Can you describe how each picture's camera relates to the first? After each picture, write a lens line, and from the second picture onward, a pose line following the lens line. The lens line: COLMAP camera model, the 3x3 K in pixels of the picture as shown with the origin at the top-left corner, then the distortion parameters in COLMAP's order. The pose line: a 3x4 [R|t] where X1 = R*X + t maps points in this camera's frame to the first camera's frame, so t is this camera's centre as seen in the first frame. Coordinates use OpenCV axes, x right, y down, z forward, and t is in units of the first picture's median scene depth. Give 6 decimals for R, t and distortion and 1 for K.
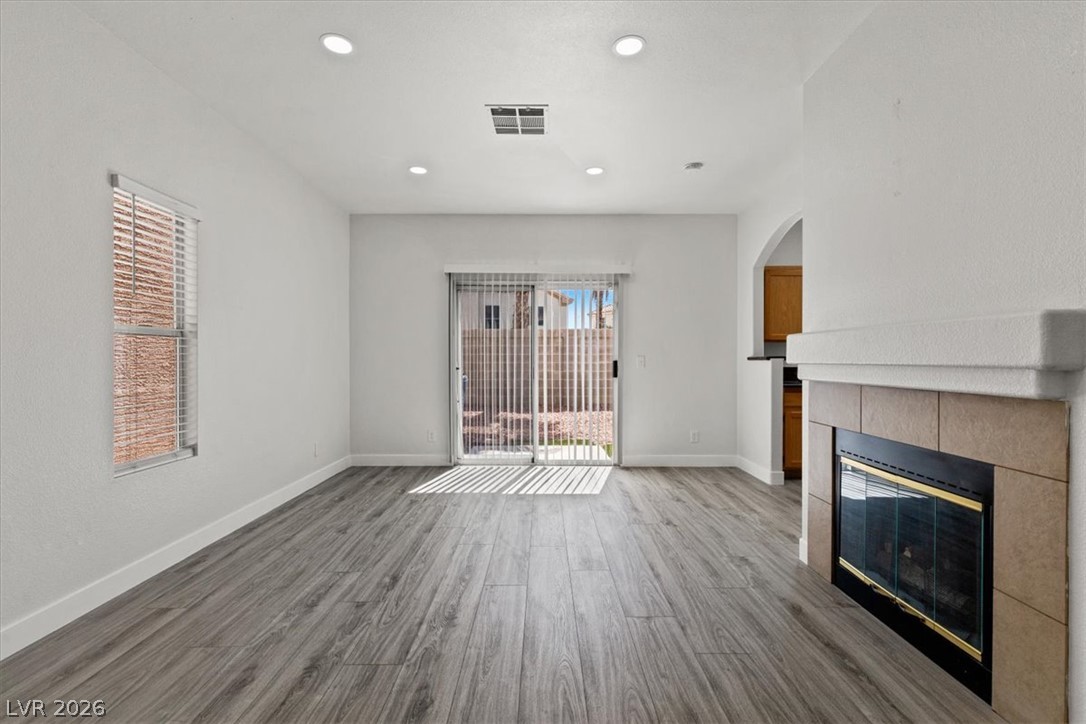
lens RADIAL K [[486.4, 0, 543.5], [0, 486.4, 361.7], [0, 0, 1]] dist [0.001982, 0.000846]
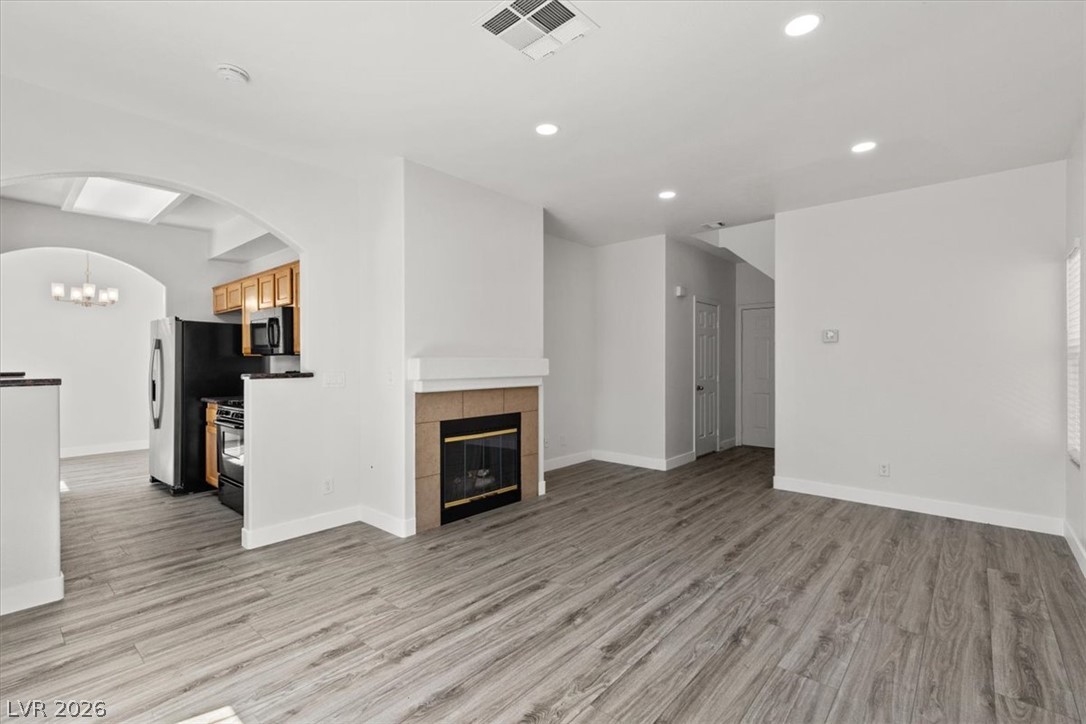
lens RADIAL K [[486.4, 0, 540.7], [0, 486.4, 366.0], [0, 0, 1]] dist [0.001982, 0.000846]
pose [[-0.744867, -0.004889, 0.667195, -0.672296], [0.006259, 0.999878, 0.014315, -0.059475], [-0.667184, 0.014839, -0.744745, 2.018656]]
